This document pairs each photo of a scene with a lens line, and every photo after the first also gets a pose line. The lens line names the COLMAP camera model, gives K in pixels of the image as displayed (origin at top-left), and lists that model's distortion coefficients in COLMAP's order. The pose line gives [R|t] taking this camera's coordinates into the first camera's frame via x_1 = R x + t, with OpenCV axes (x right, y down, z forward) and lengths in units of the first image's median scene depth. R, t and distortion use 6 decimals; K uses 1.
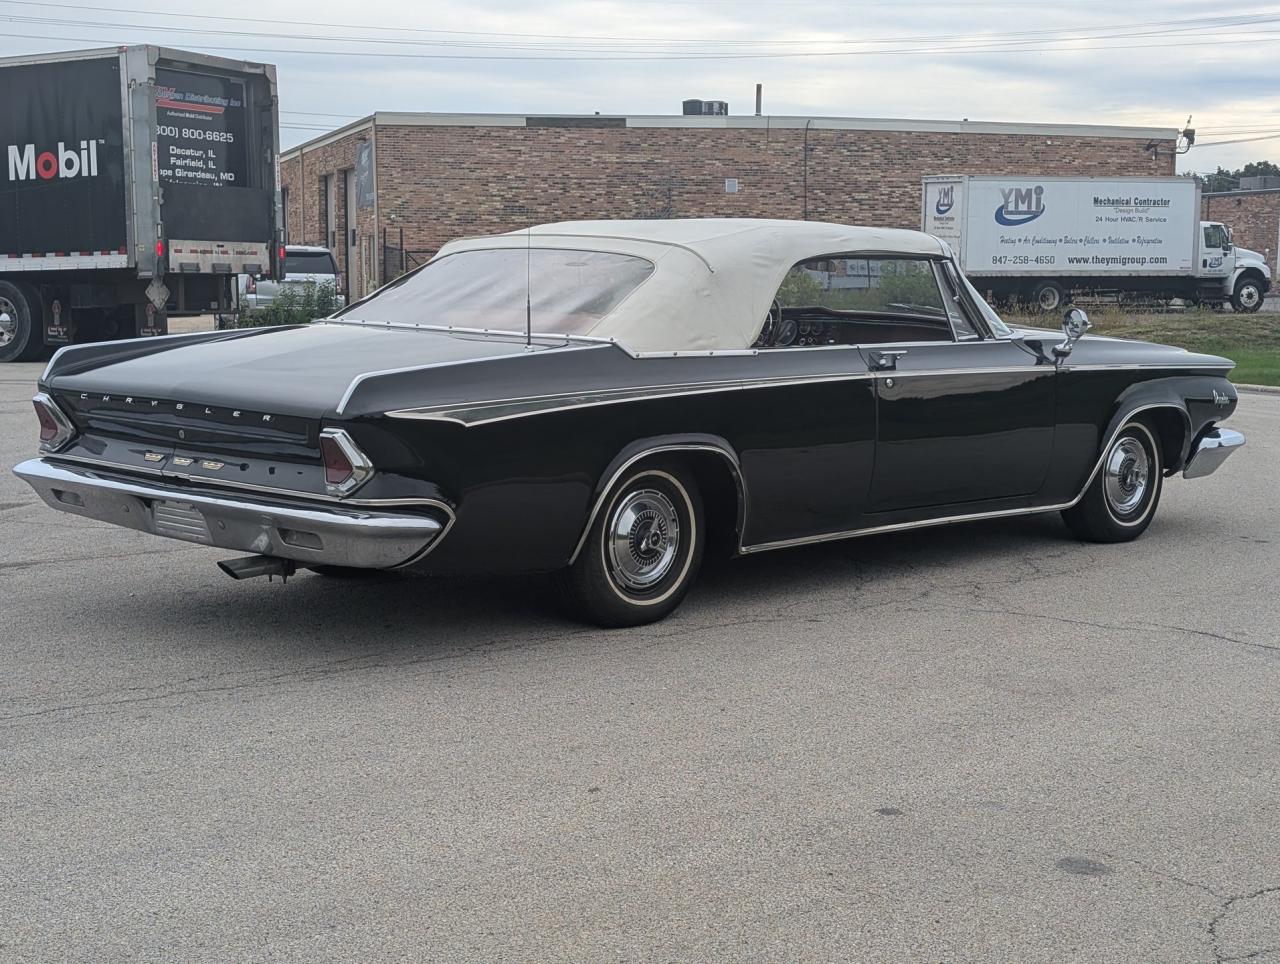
lens RADIAL K [[2103.8, 0, 635.4], [0, 2103.8, 479.7], [0, 0, 1]] dist [0.283297, -1.255980]
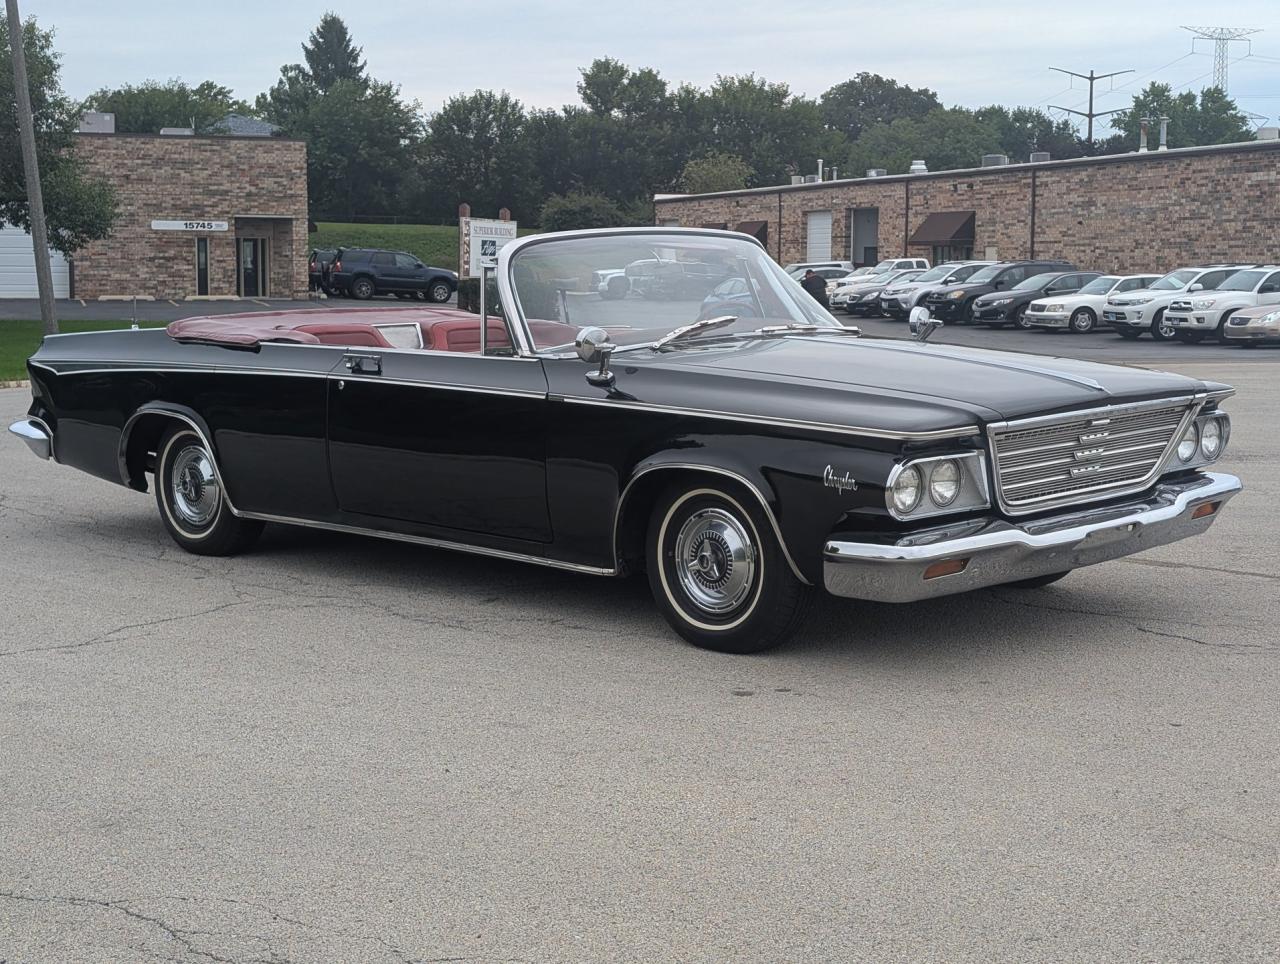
lens RADIAL K [[2108.6, 0, 648.5], [0, 2108.6, 452.6], [0, 0, 1]] dist [0.294670, -1.309043]
pose [[-0.009536, 0.090736, -0.995829, 0.355668], [-0.104594, 0.990321, 0.091235, -0.038209], [0.994469, 0.105027, 0.000047, 0.360610]]
